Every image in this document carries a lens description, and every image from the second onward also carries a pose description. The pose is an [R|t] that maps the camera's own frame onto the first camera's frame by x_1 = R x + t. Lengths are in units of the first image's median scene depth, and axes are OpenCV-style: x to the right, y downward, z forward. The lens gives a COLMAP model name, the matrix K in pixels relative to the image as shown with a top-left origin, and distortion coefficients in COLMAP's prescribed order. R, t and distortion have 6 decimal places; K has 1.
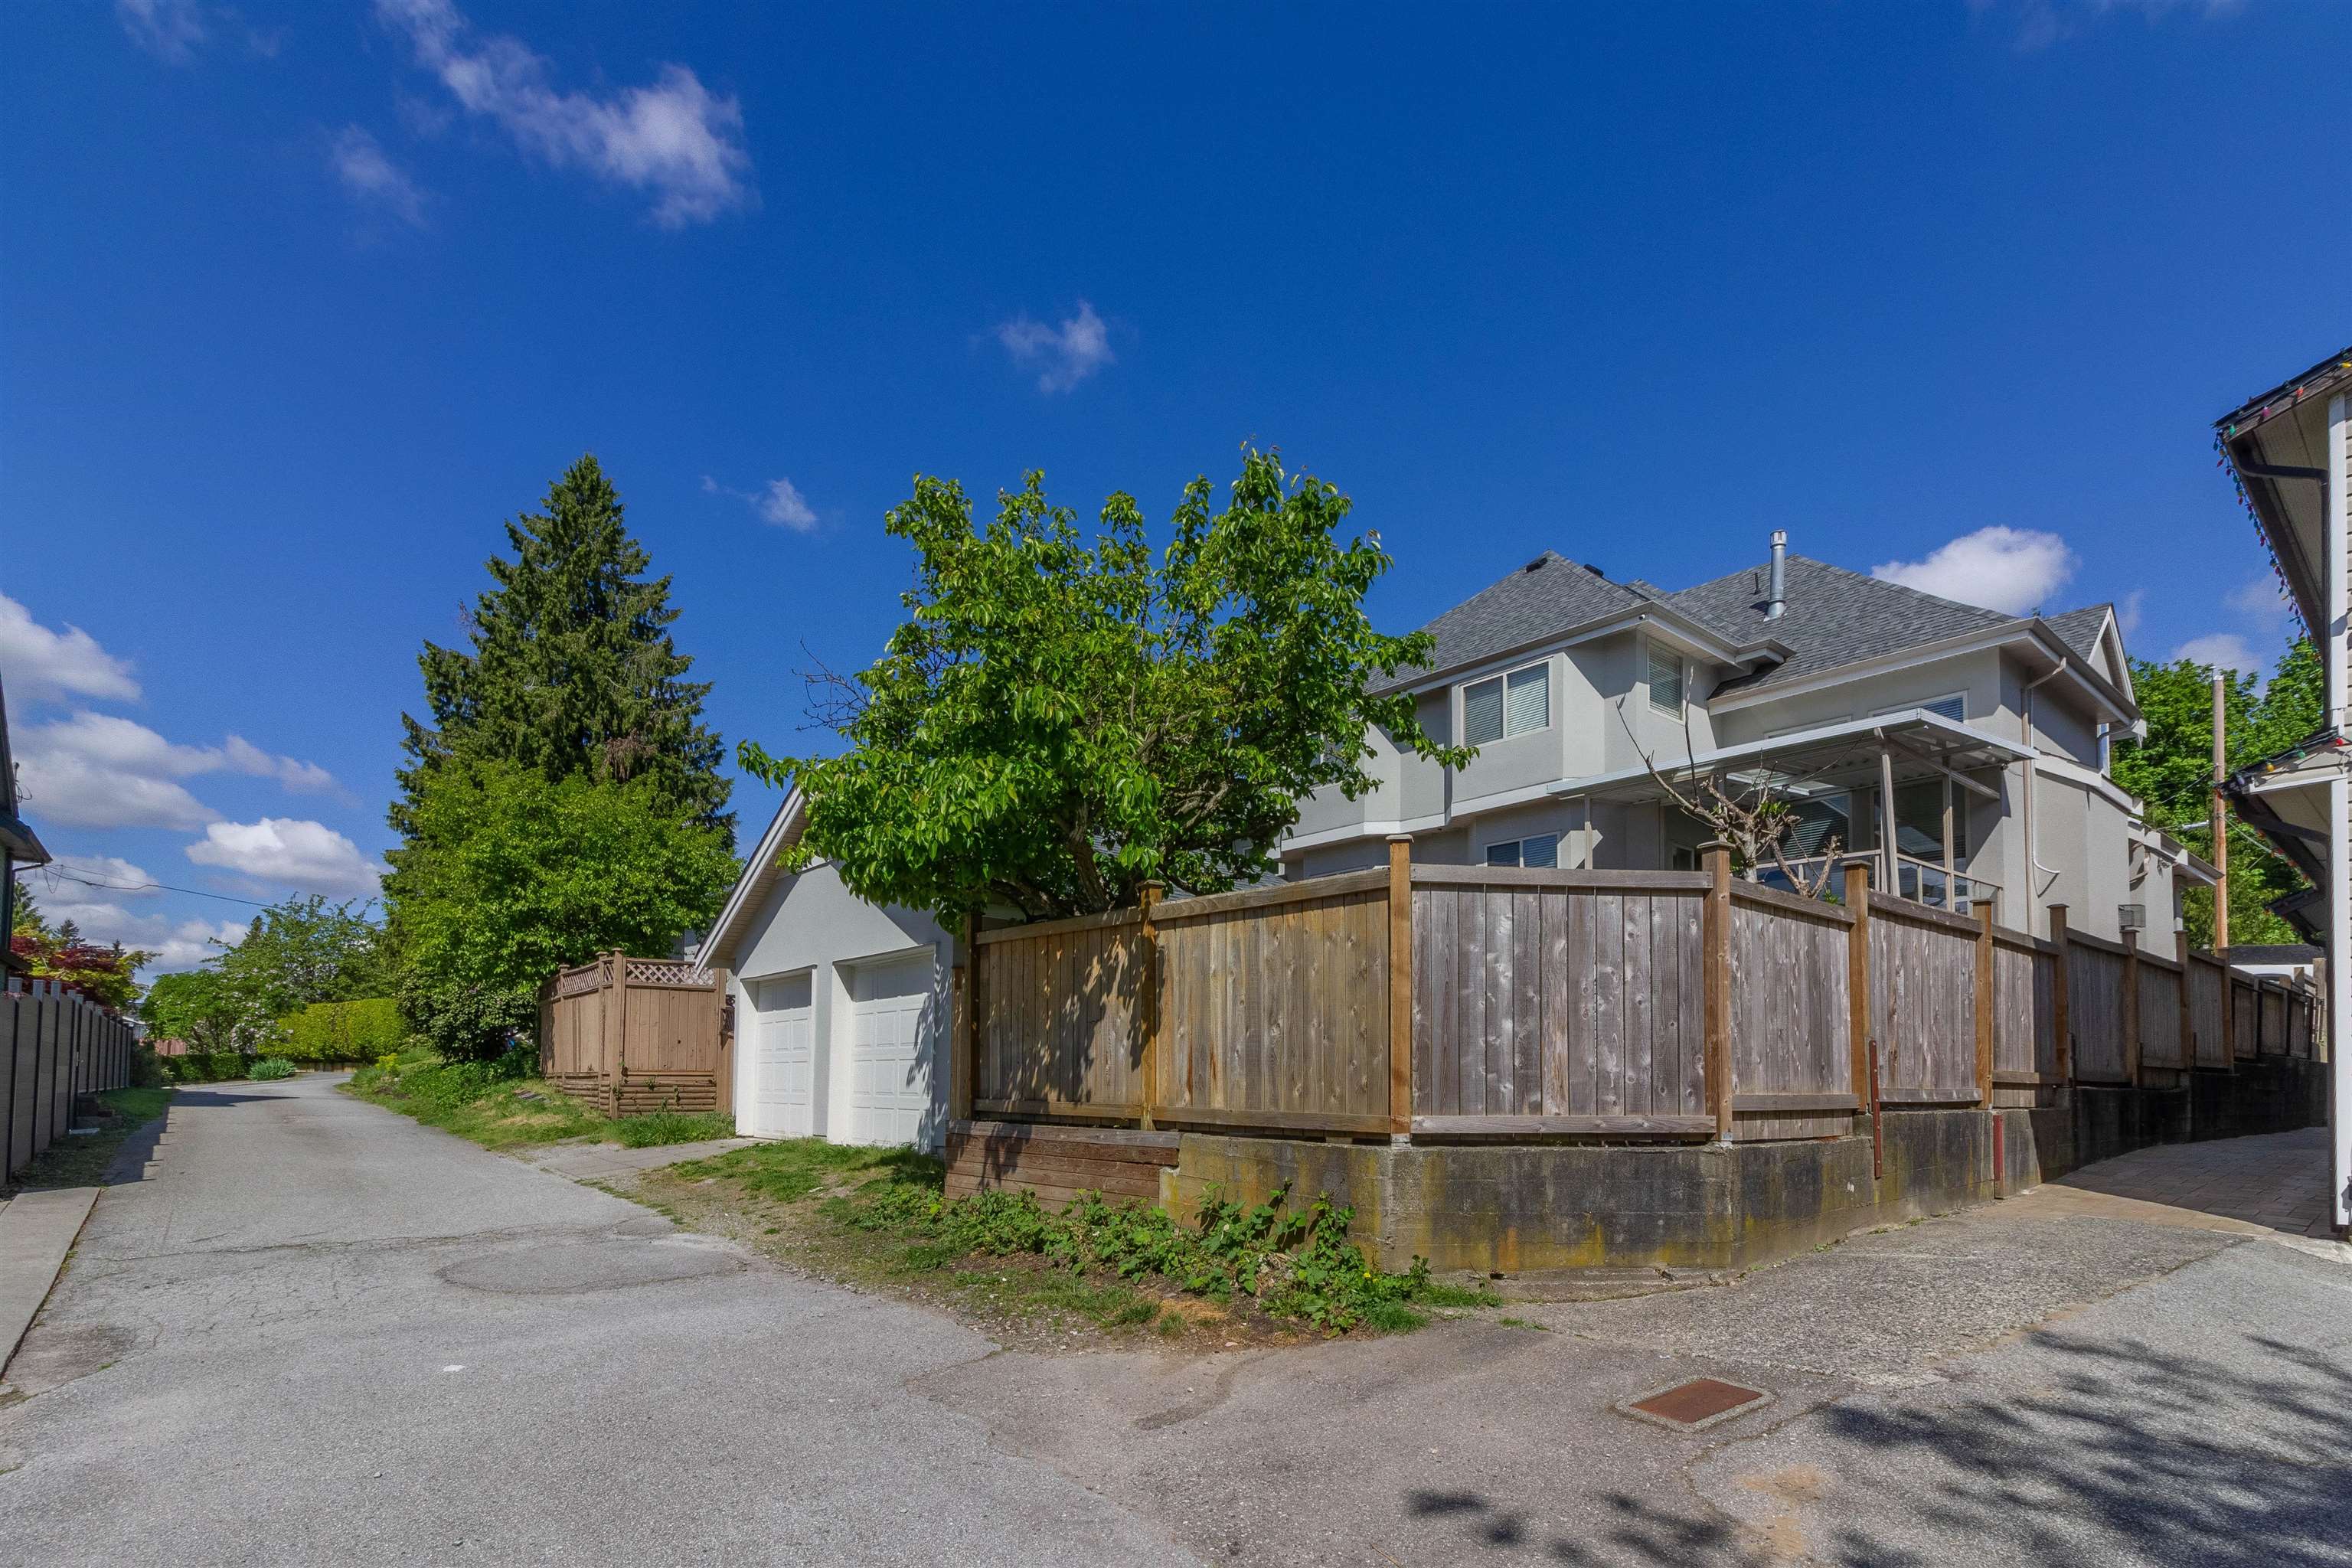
lens RADIAL K [[1113.5, 0, 1186.6], [0, 1113.5, 823.9], [0, 0, 1]] dist [0.000496, 0.000065]
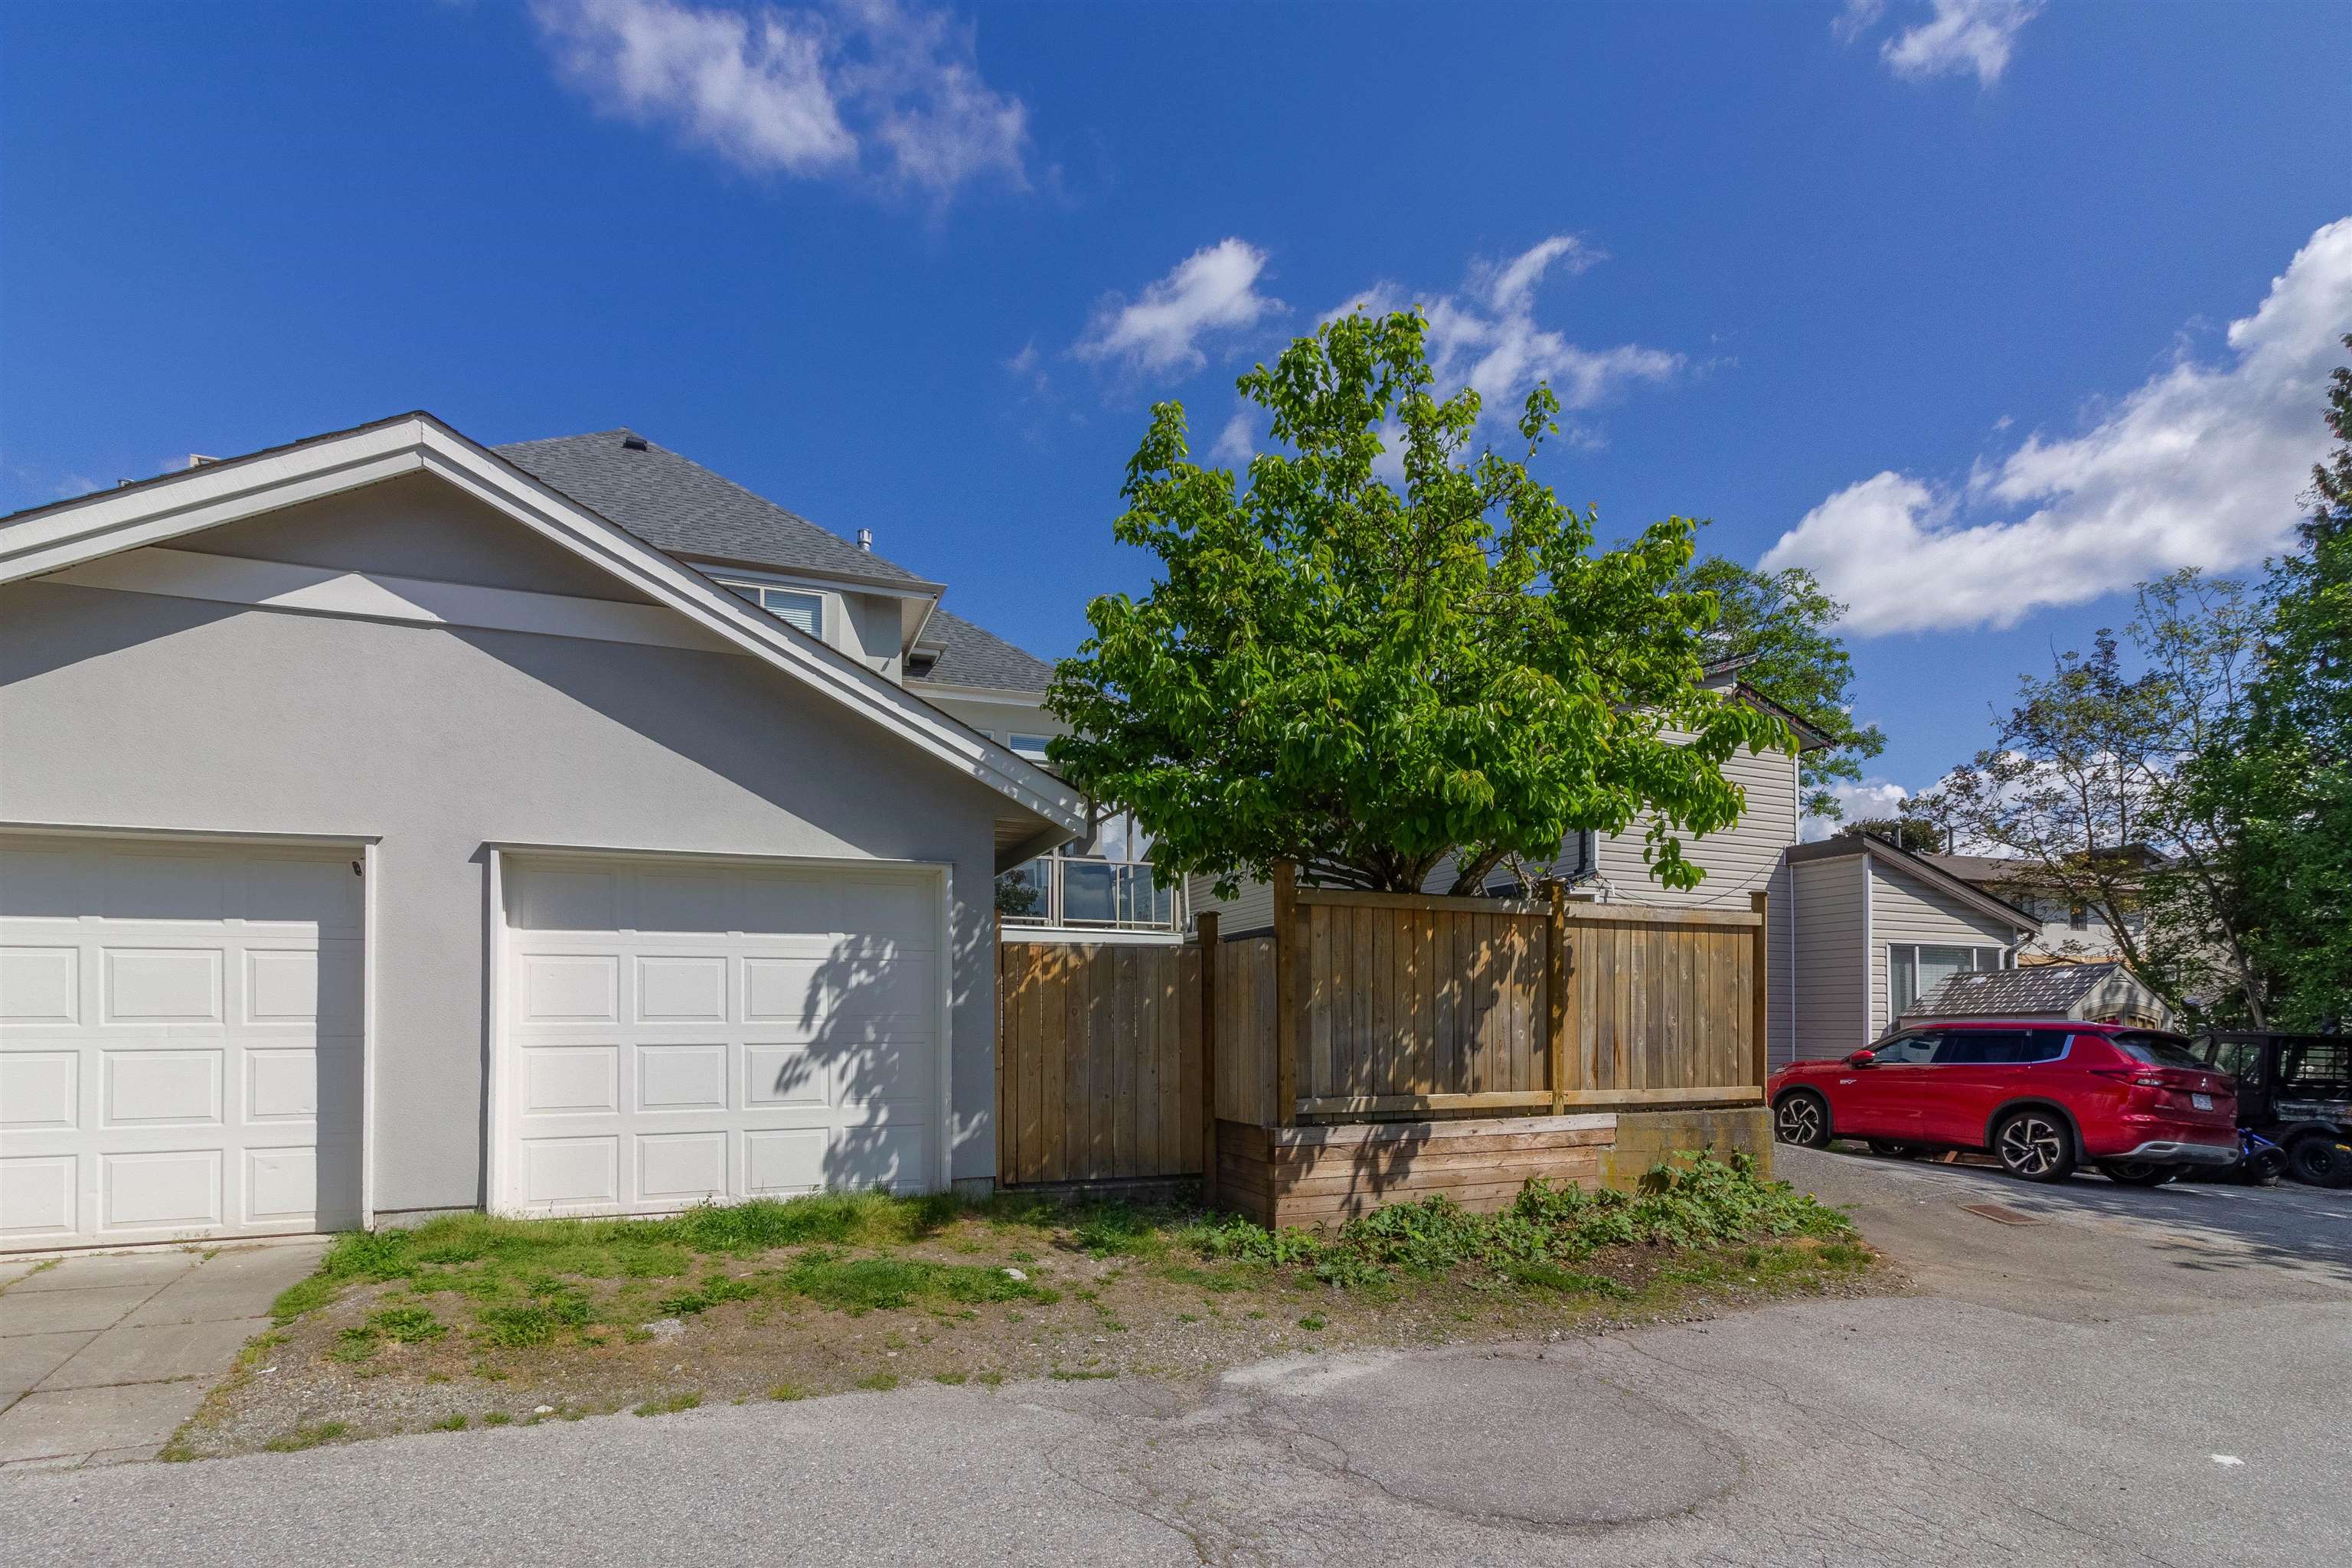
lens RADIAL K [[1113.5, 0, 1186.6], [0, 1113.5, 823.9], [0, 0, 1]] dist [0.000496, 0.000065]
pose [[0.349505, 0.153696, 0.924242, -1.044216], [-0.203165, 0.975415, -0.085378, 0.150553], [-0.914642, -0.157933, 0.372138, 0.870029]]
